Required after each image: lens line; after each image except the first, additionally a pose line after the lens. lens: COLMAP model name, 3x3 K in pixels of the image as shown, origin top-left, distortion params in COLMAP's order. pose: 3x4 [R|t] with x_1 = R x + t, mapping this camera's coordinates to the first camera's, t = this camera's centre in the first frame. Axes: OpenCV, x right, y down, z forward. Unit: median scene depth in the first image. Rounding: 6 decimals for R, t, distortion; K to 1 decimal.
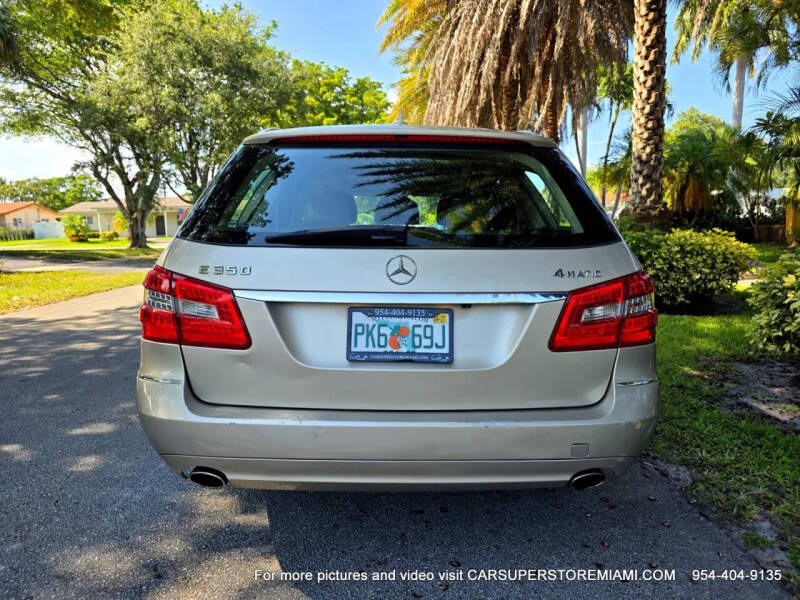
lens RADIAL K [[557.6, 0, 414.1], [0, 557.6, 300.3], [0, 0, 1]] dist [0.041633, -0.036394]
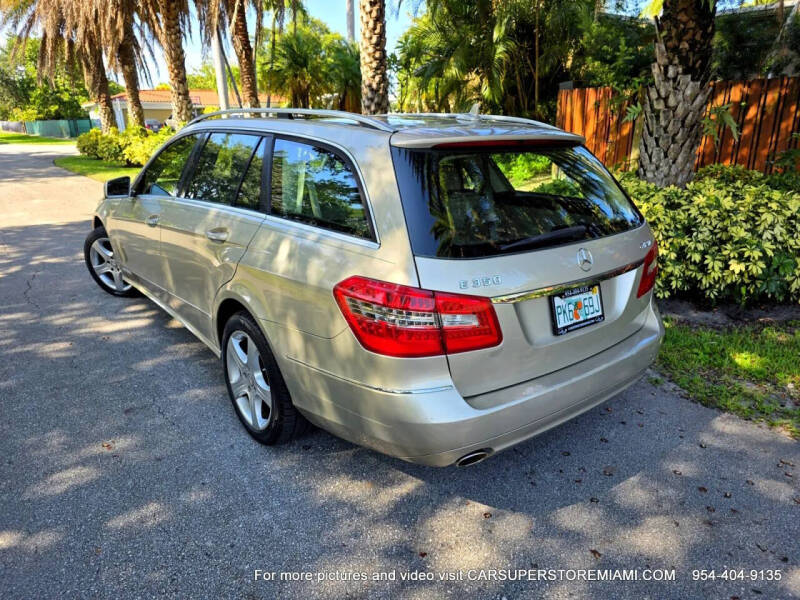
lens RADIAL K [[557.6, 0, 399.1], [0, 557.6, 305.4], [0, 0, 1]] dist [0.041633, -0.036394]
pose [[0.790302, -0.190657, 0.582300, -0.281682], [0.079489, 0.974227, 0.211100, -0.064224], [-0.607540, -0.120546, 0.785088, 0.054641]]
